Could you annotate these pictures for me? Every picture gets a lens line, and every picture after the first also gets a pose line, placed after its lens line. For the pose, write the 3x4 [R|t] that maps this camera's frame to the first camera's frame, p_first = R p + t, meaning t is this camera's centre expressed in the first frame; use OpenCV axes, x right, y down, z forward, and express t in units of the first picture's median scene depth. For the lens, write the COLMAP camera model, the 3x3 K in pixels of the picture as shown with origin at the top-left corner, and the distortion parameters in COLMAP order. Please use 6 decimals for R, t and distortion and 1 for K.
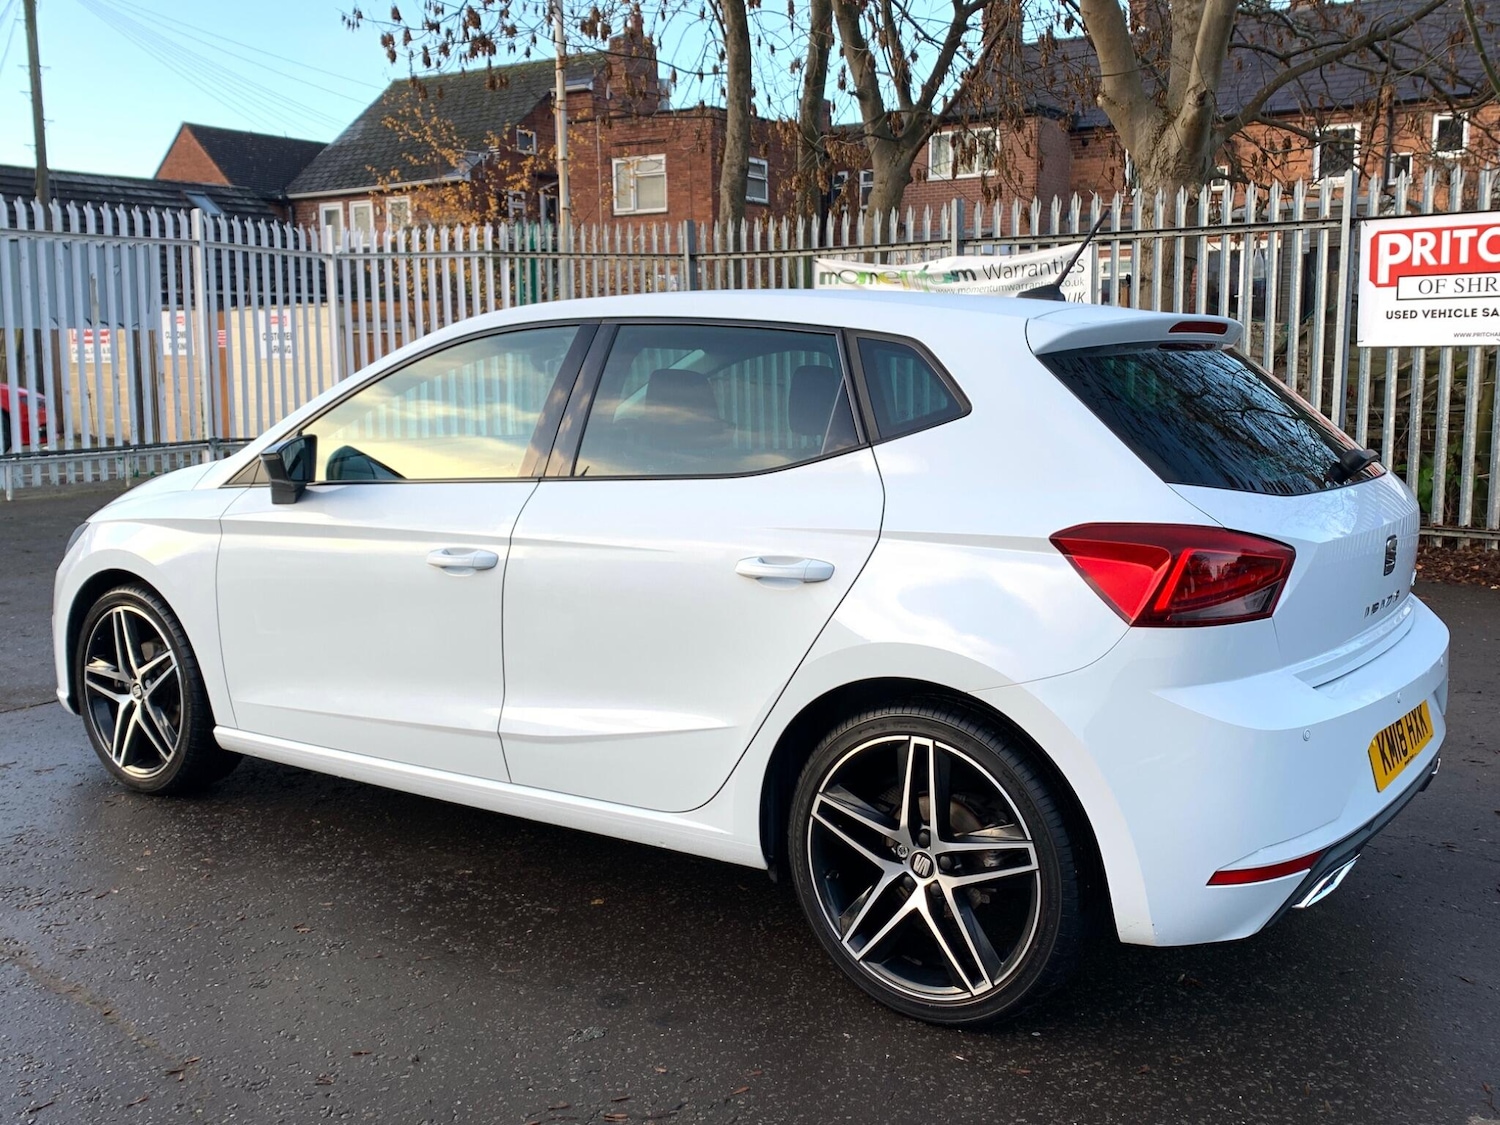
lens RADIAL K [[1446.4, 0, 749.6], [0, 1446.4, 570.6], [0, 0, 1]] dist [-0.000115, 0.000000]
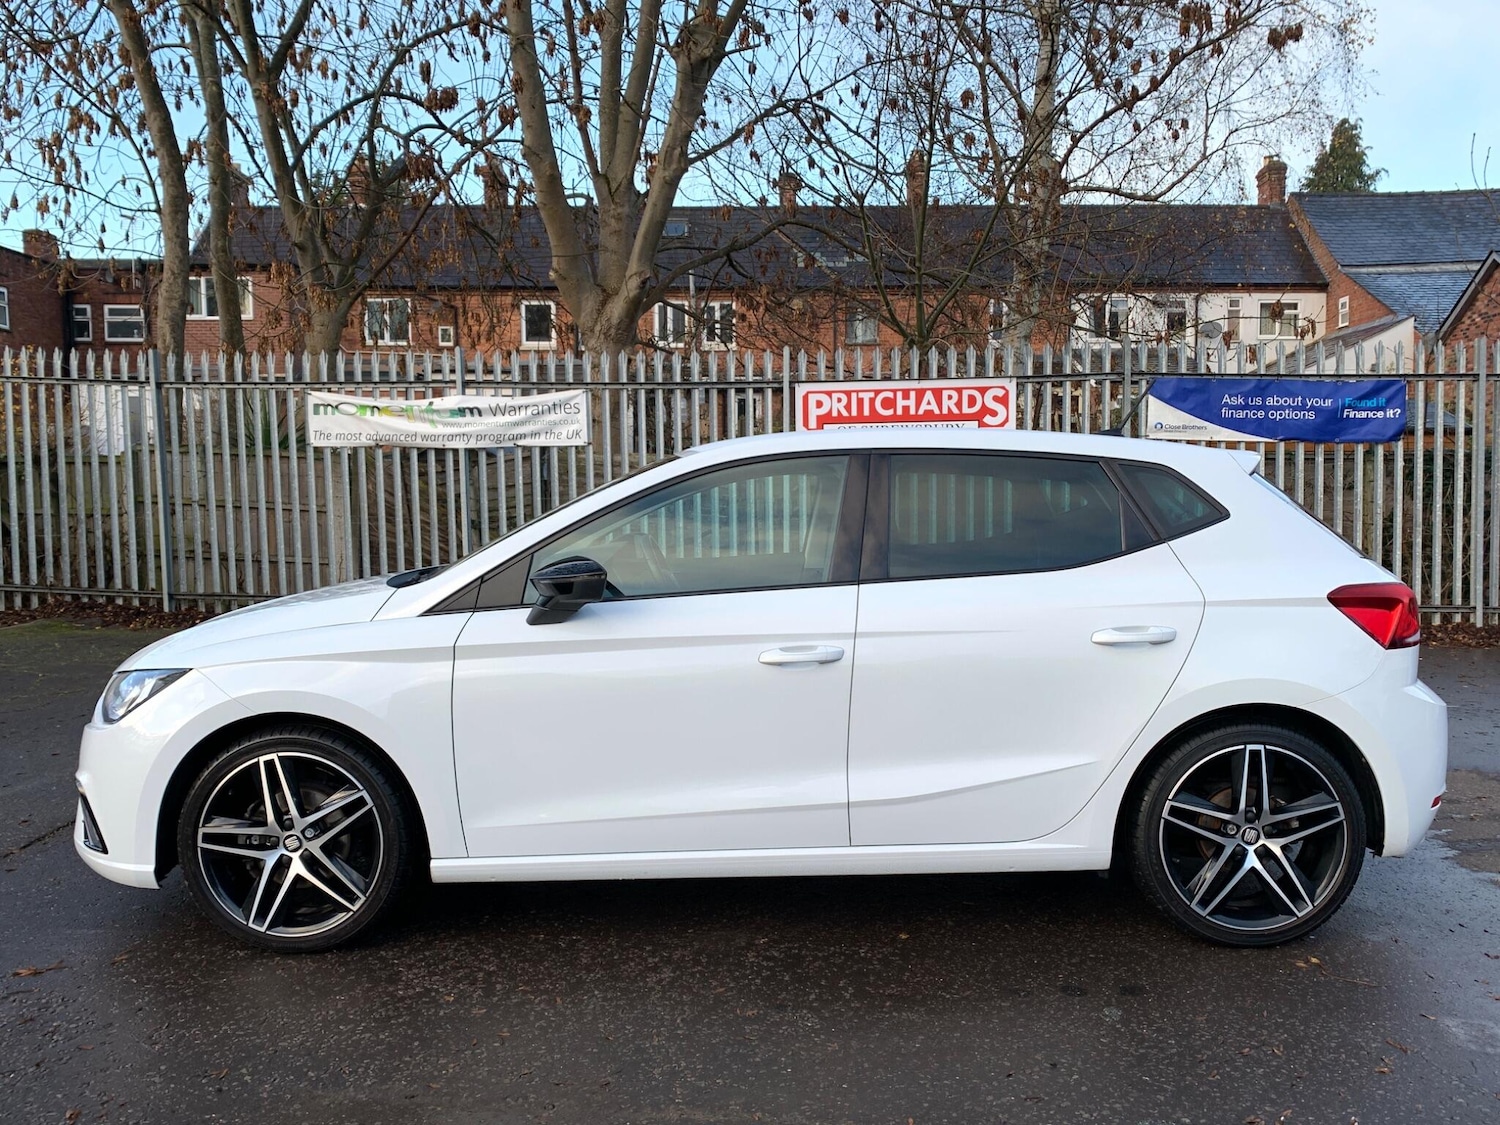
lens RADIAL K [[1244.0, 0, 754.9], [0, 1244.0, 557.4], [0, 0, 1]] dist [0.034408, -0.049979]
pose [[0.812809, -0.037108, 0.581348, -0.253783], [0.086522, 0.994590, -0.057485, -0.010321], [-0.576070, 0.097024, 0.811622, 0.065978]]
